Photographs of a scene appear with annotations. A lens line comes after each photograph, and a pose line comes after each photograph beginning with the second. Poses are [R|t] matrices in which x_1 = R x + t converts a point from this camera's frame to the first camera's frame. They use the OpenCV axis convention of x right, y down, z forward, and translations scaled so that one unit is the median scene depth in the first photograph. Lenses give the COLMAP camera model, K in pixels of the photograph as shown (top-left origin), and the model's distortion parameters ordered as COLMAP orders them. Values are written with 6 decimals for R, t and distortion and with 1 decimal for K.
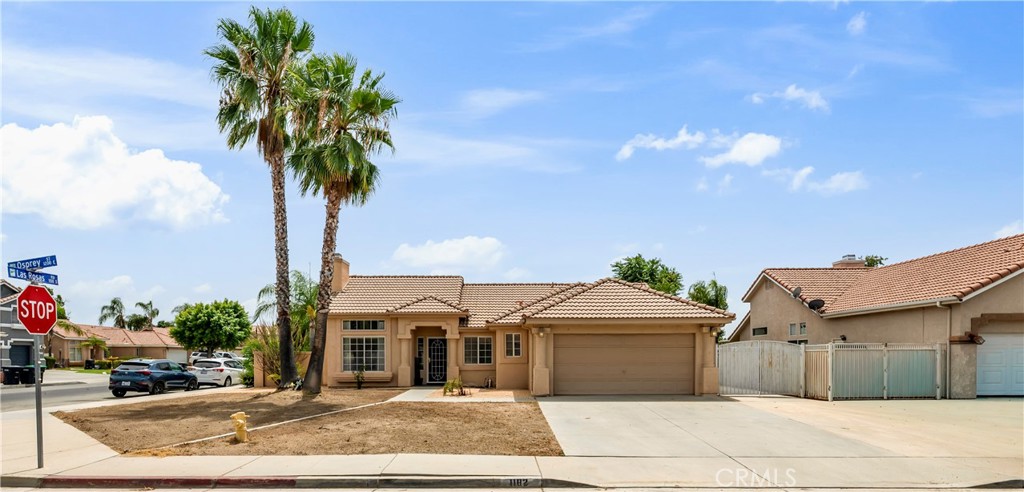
lens RADIAL K [[574.0, 0, 510.8], [0, 574.0, 361.0], [0, 0, 1]] dist [0.002861, 0.000189]
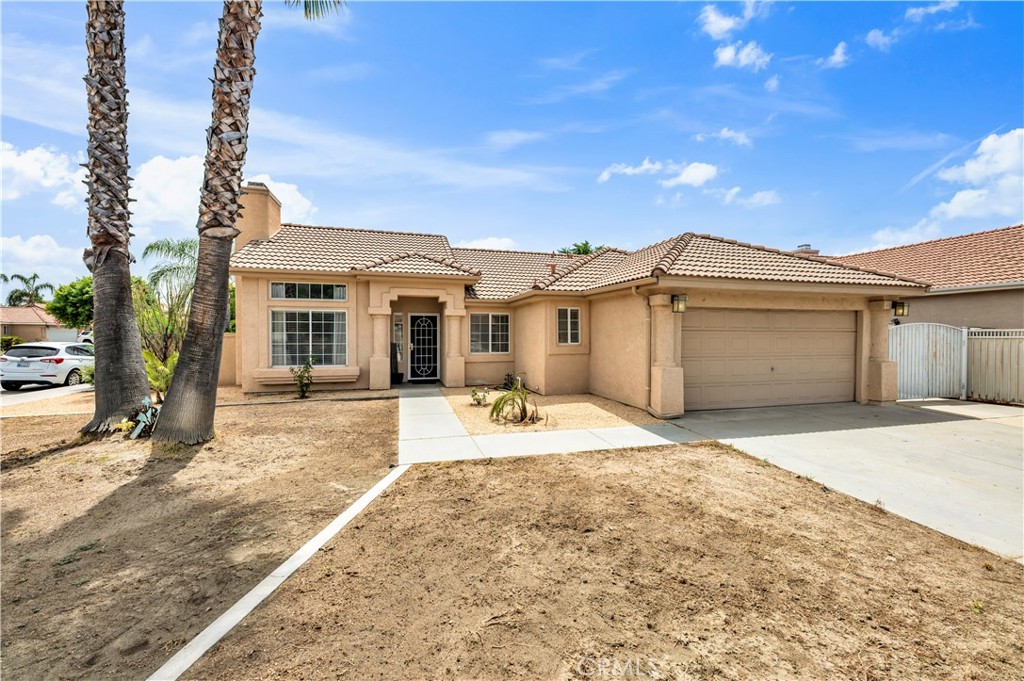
lens RADIAL K [[409.6, 0, 517.8], [0, 409.6, 341.4], [0, 0, 1]] dist [0.015687, -0.008429]
pose [[0.966177, 0.000874, 0.257879, -0.156970], [-0.002491, 0.999979, 0.005942, -0.011939], [-0.257869, -0.006383, 0.966159, 0.525788]]
